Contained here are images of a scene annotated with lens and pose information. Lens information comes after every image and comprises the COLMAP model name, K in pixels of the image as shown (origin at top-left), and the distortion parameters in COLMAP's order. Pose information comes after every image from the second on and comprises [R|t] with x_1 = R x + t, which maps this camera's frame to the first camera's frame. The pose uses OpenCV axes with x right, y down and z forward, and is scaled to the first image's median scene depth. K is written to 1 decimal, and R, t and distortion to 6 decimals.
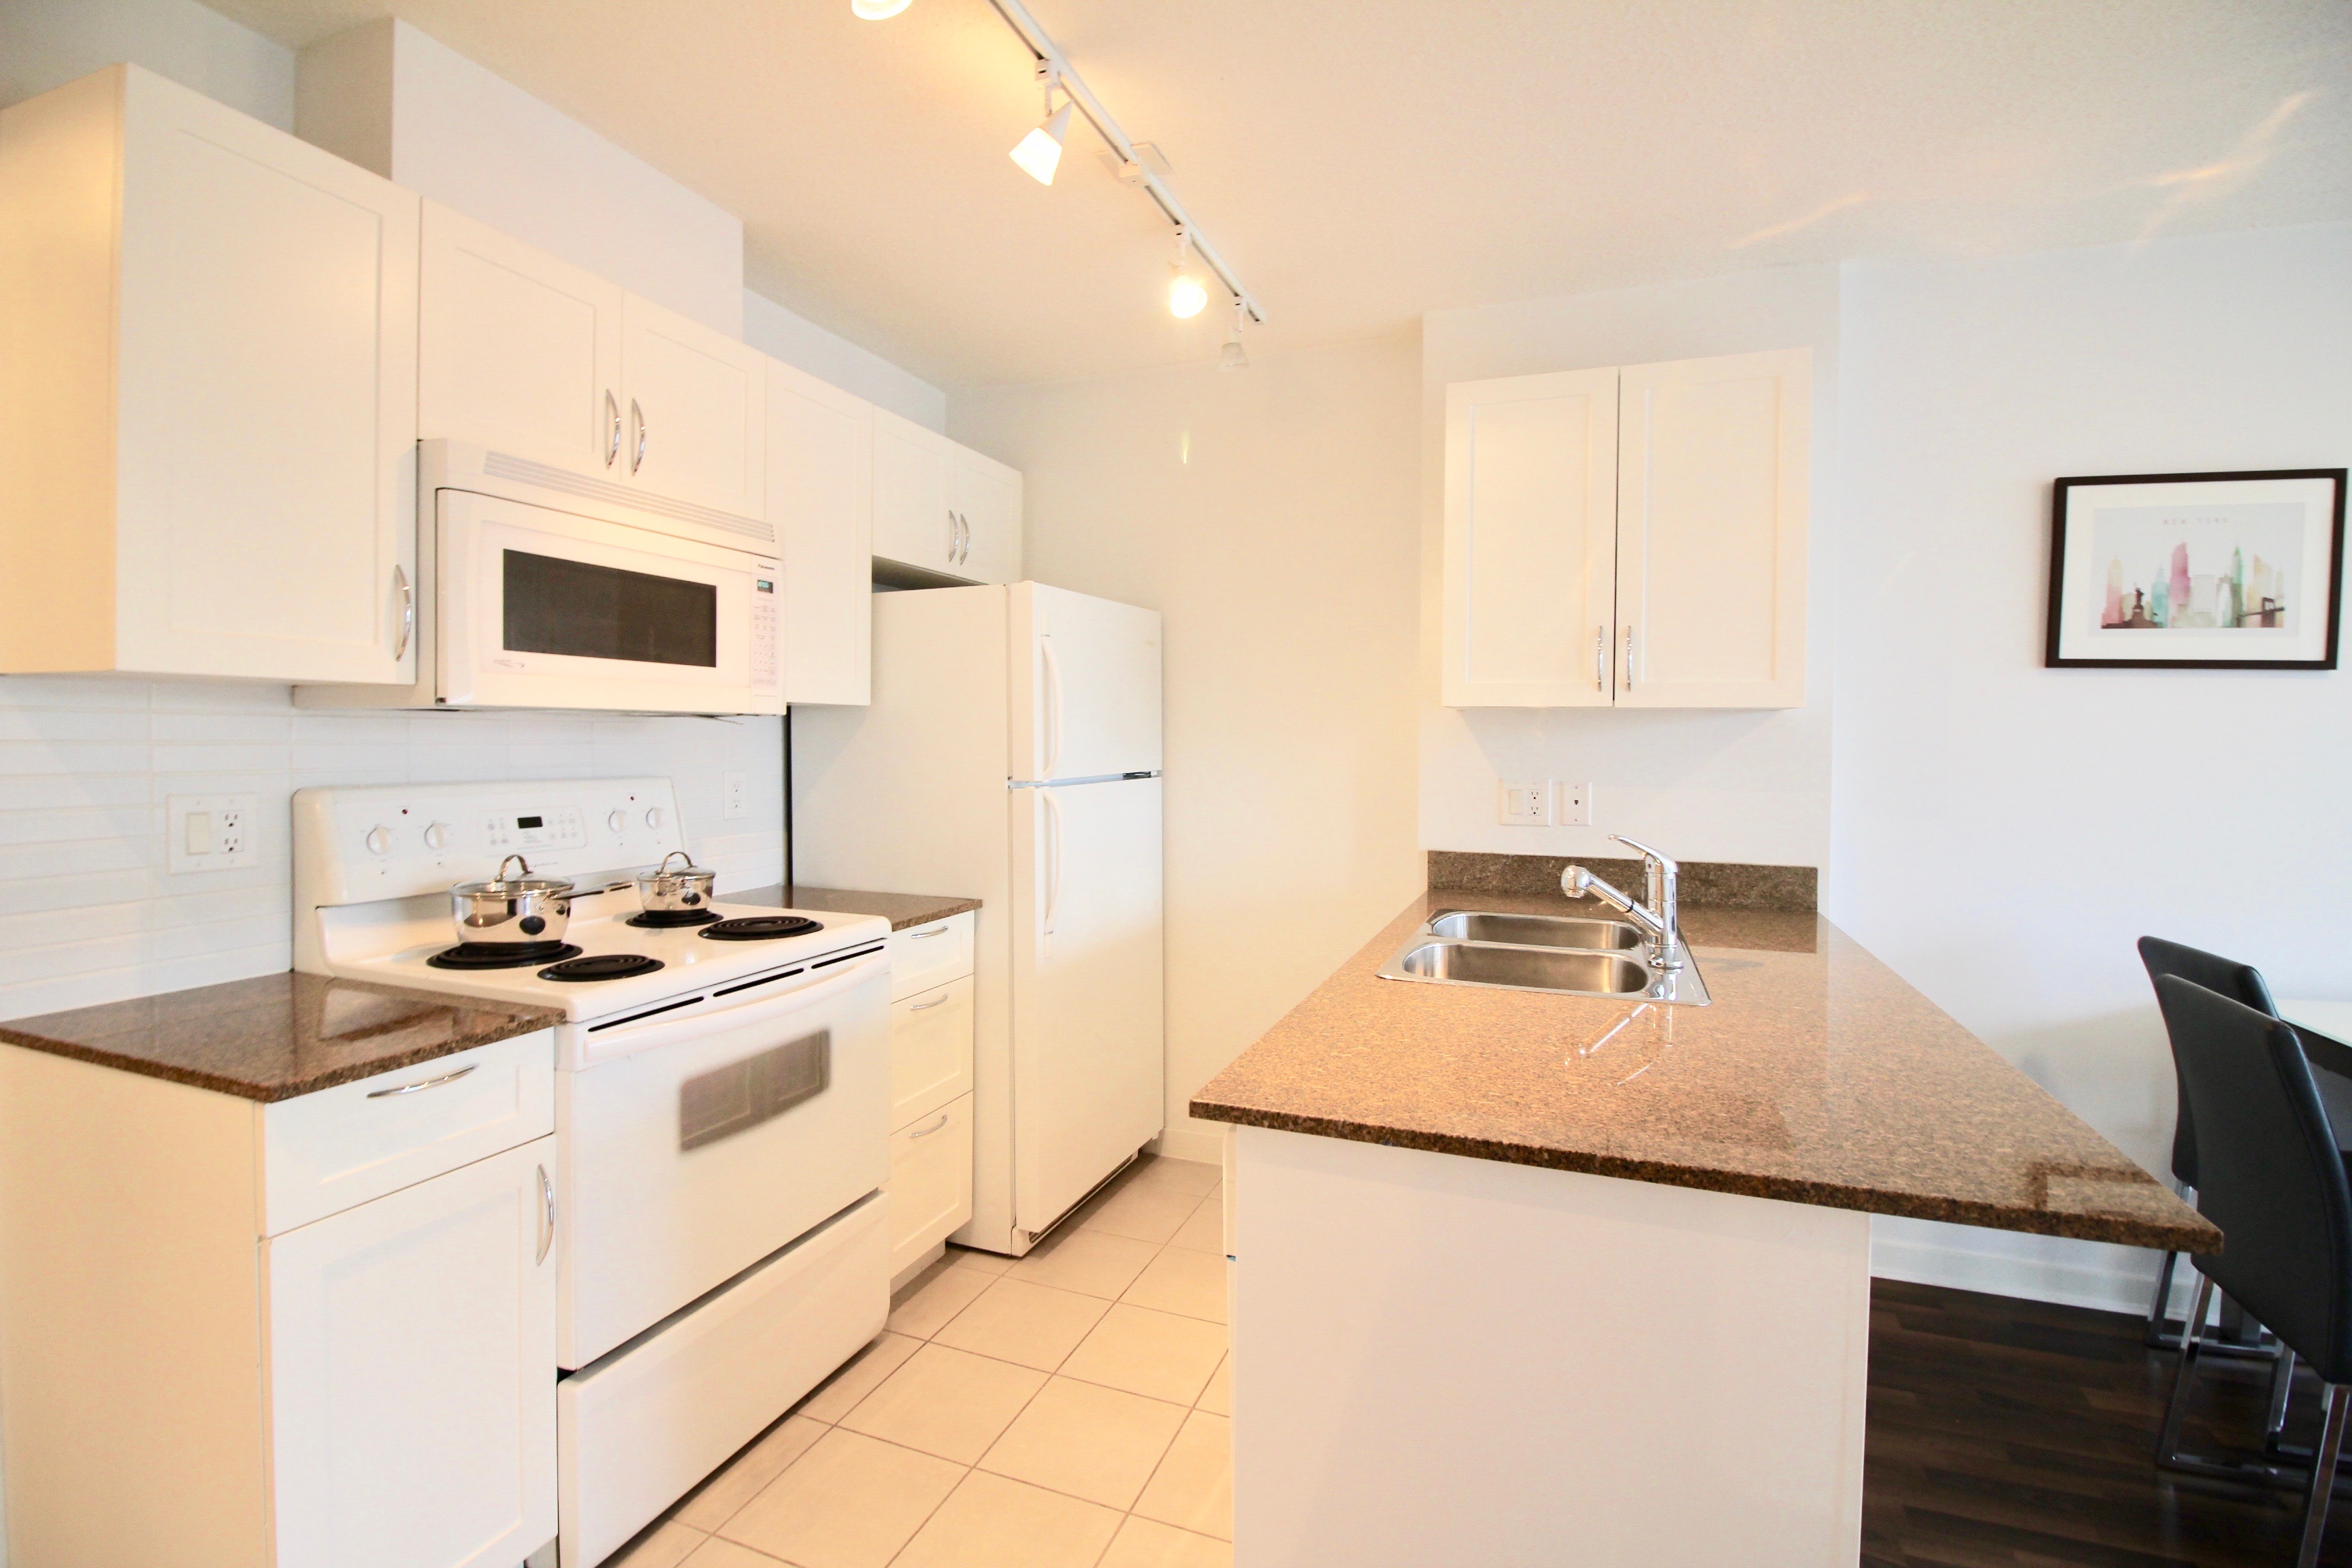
lens RADIAL K [[1077.7, 0, 1185.6], [0, 1077.7, 750.2], [0, 0, 1]] dist [-0.001829, -0.011631]
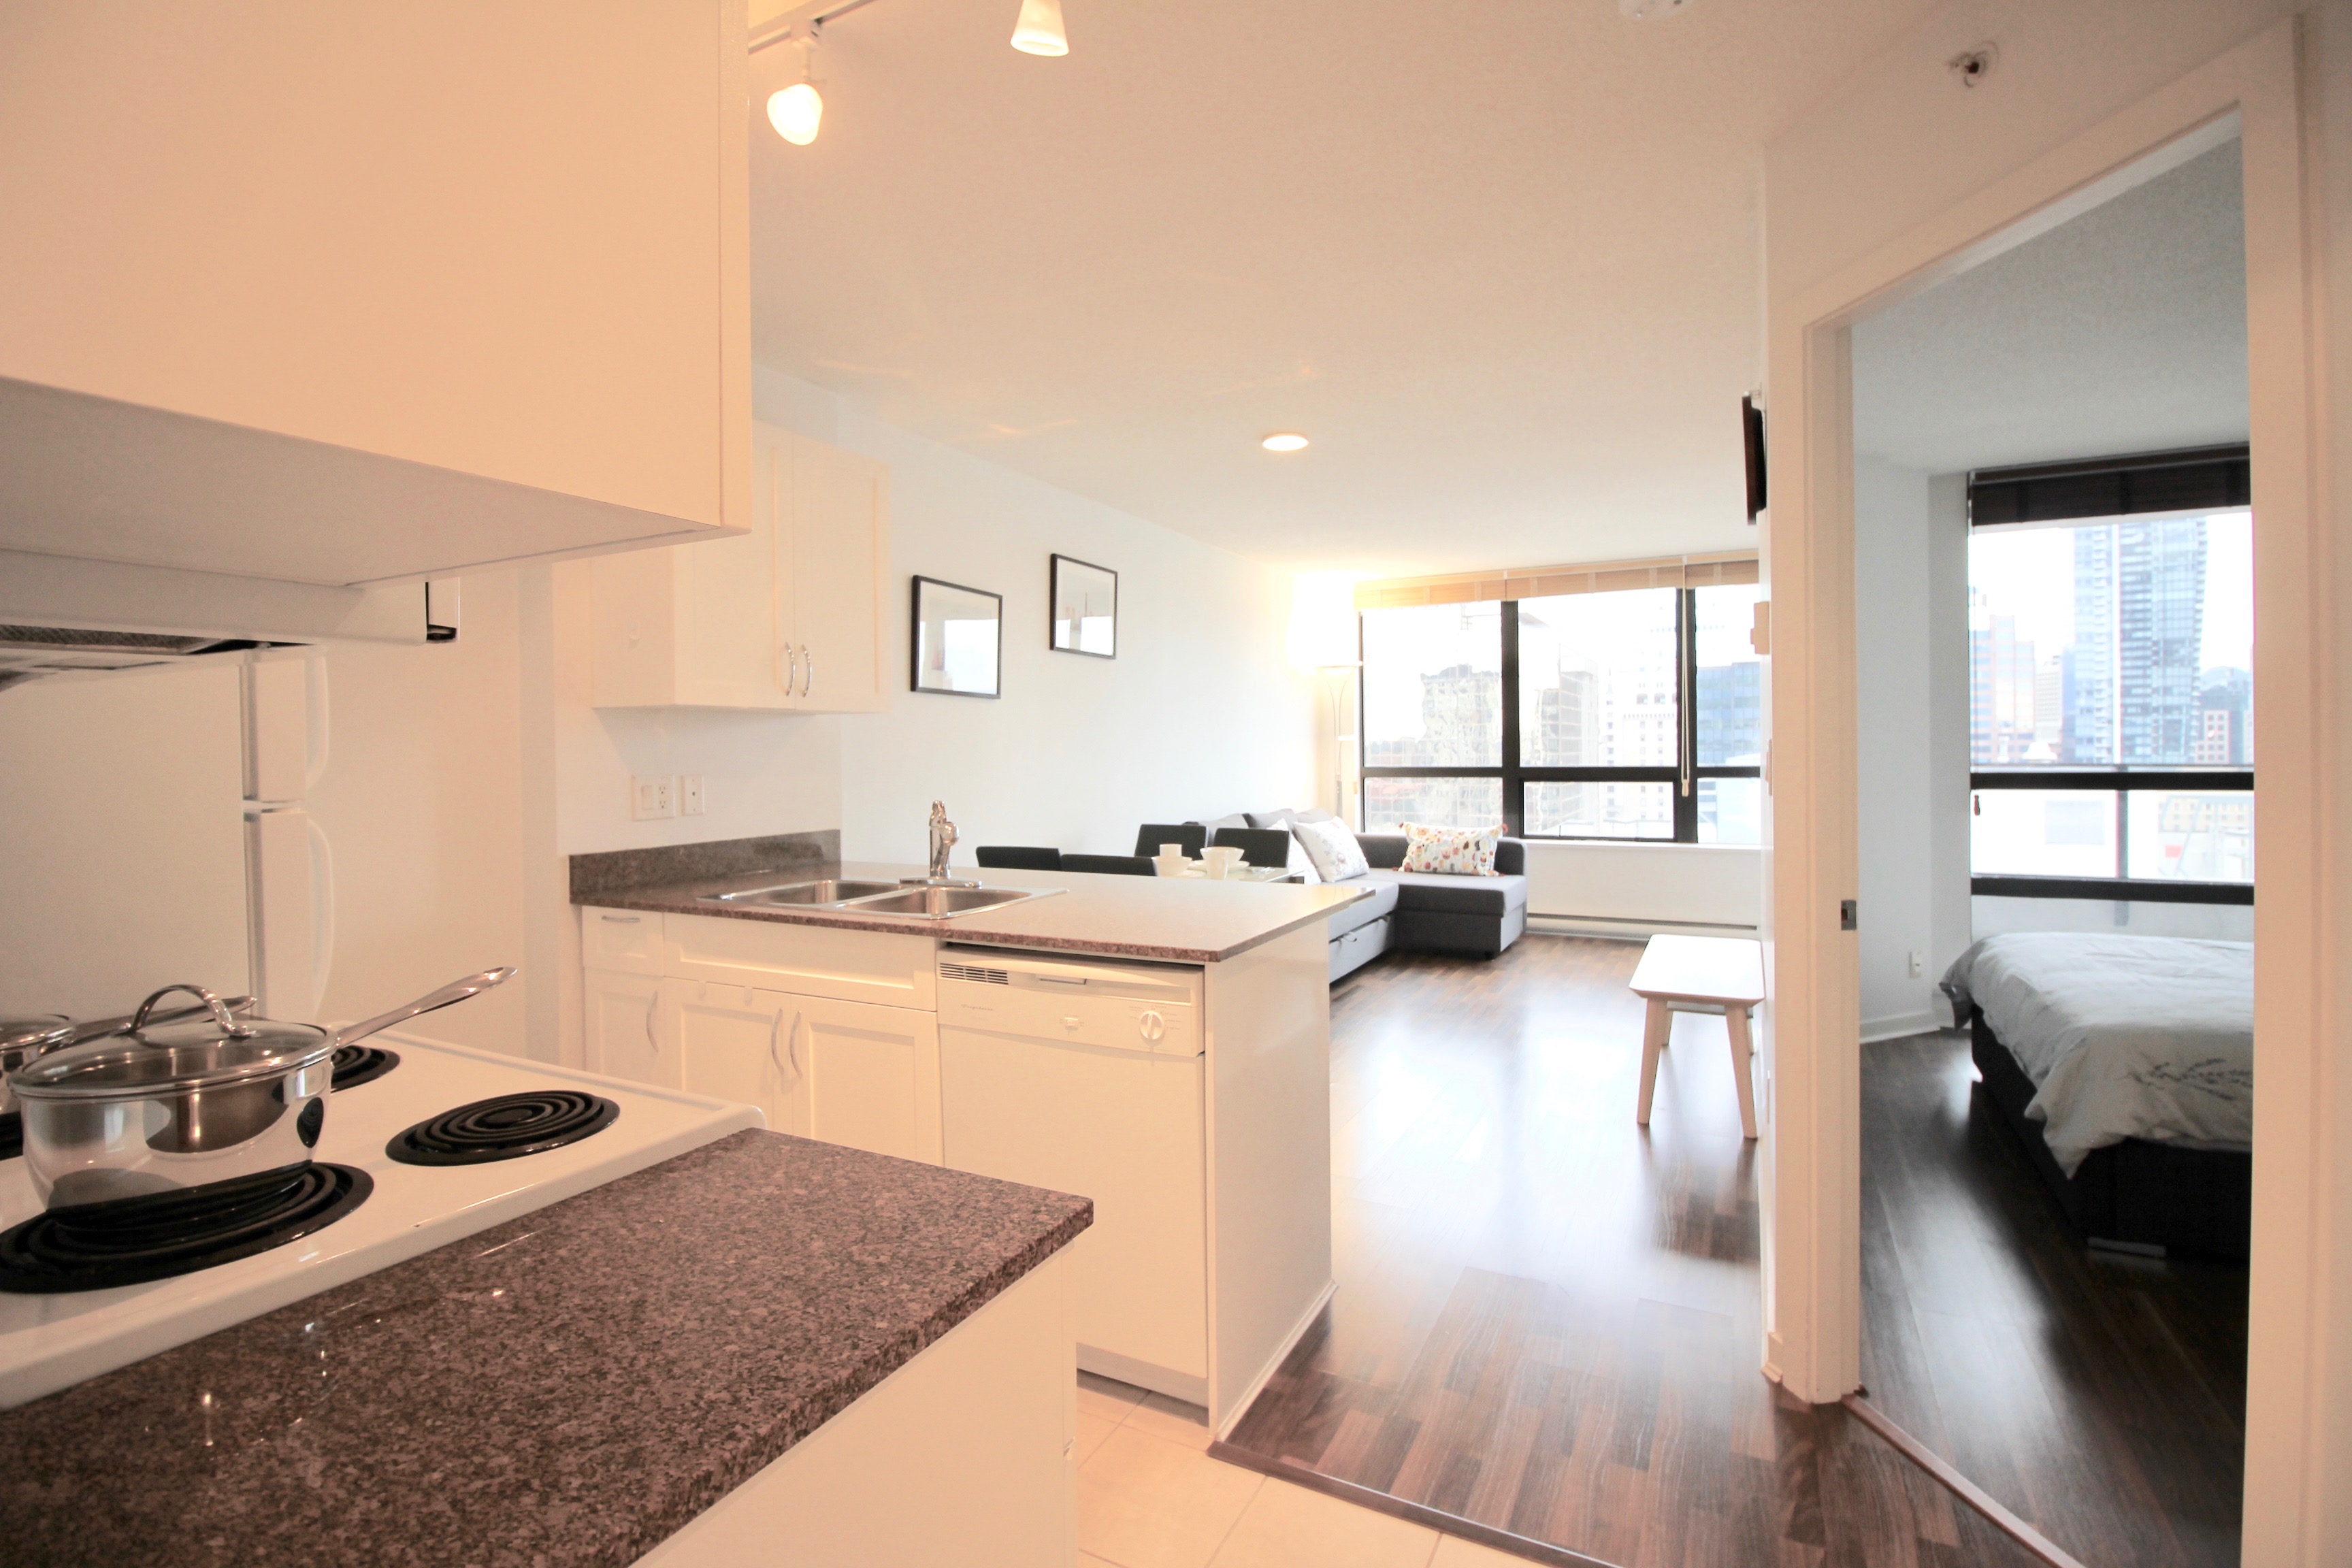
lens RADIAL K [[1095.2, 0, 1171.3], [0, 1095.2, 755.0], [0, 0, 1]] dist [0.000747, -0.012947]
pose [[0.118898, -0.014844, 0.992795, -0.825645], [0.025556, 0.999603, 0.011886, 0.008551], [-0.992578, 0.023958, 0.119230, 0.445230]]
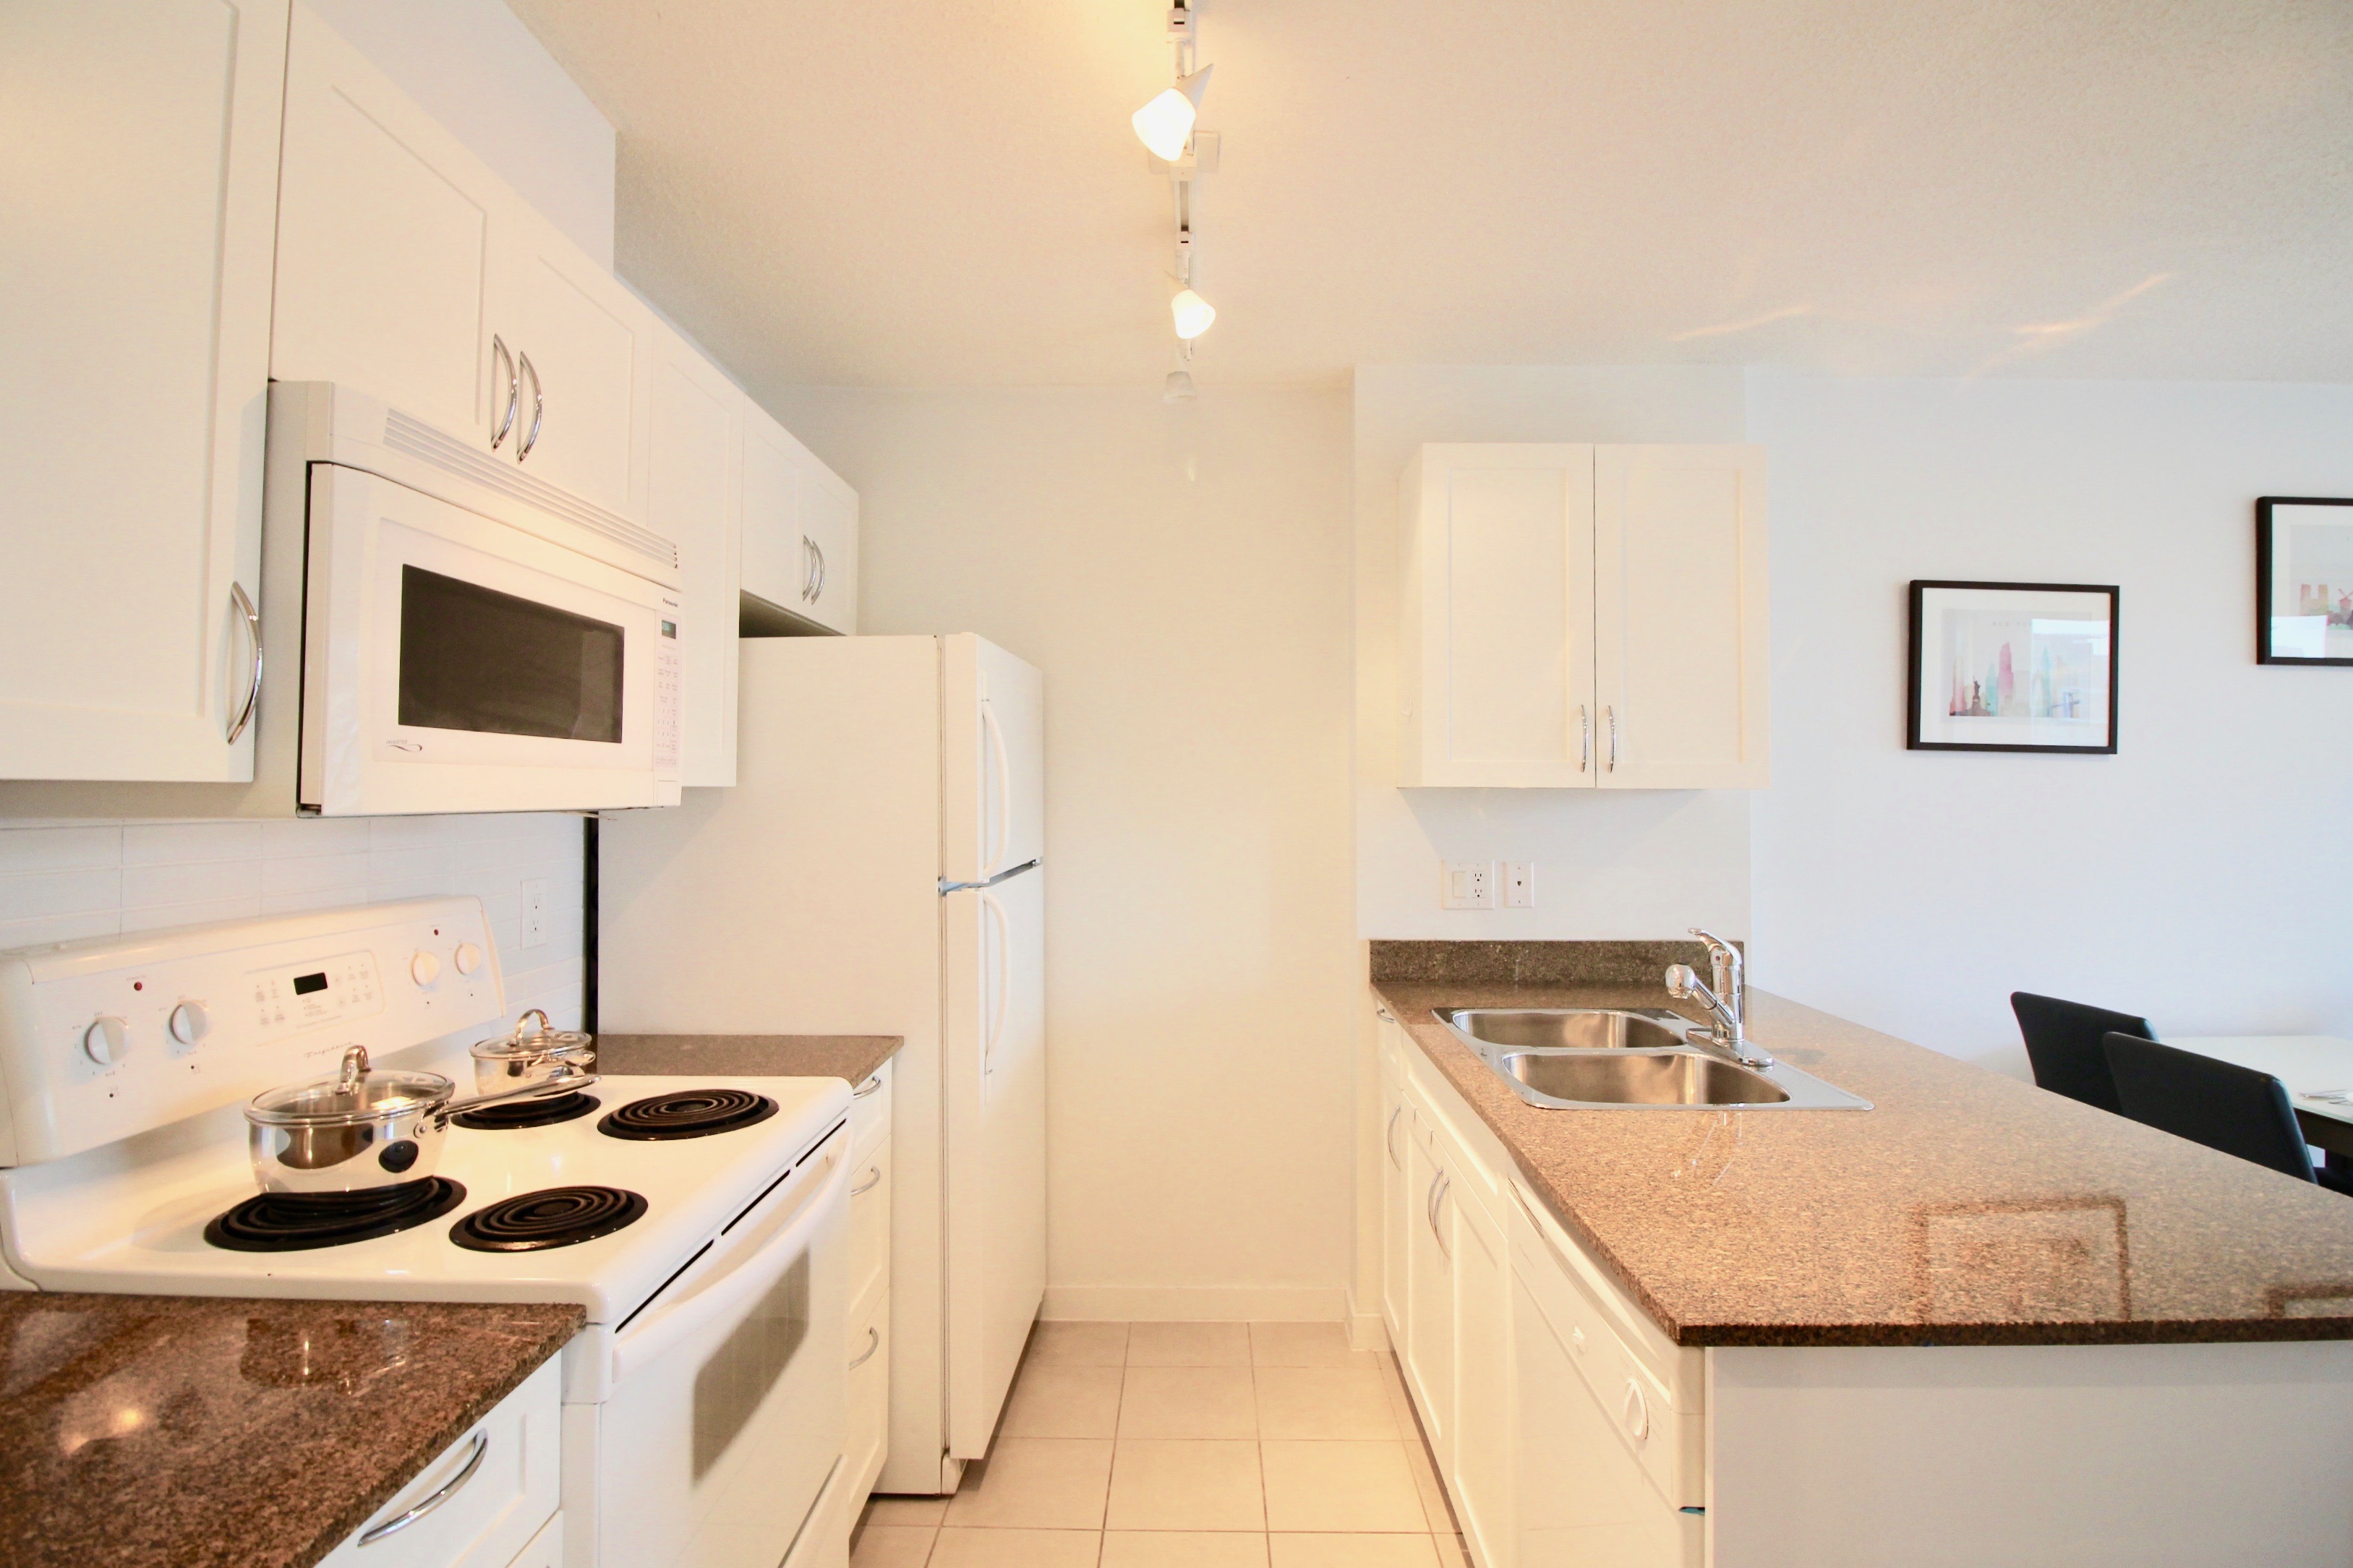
lens RADIAL K [[1142.3, 0, 1179.7], [0, 1142.3, 751.1], [0, 0, 1]] dist [-0.001746, -0.012687]
pose [[0.938753, 0.005976, 0.344539, -0.326164], [0.009920, 0.998967, -0.044356, -0.032852], [-0.344448, 0.045058, 0.937724, 0.165475]]
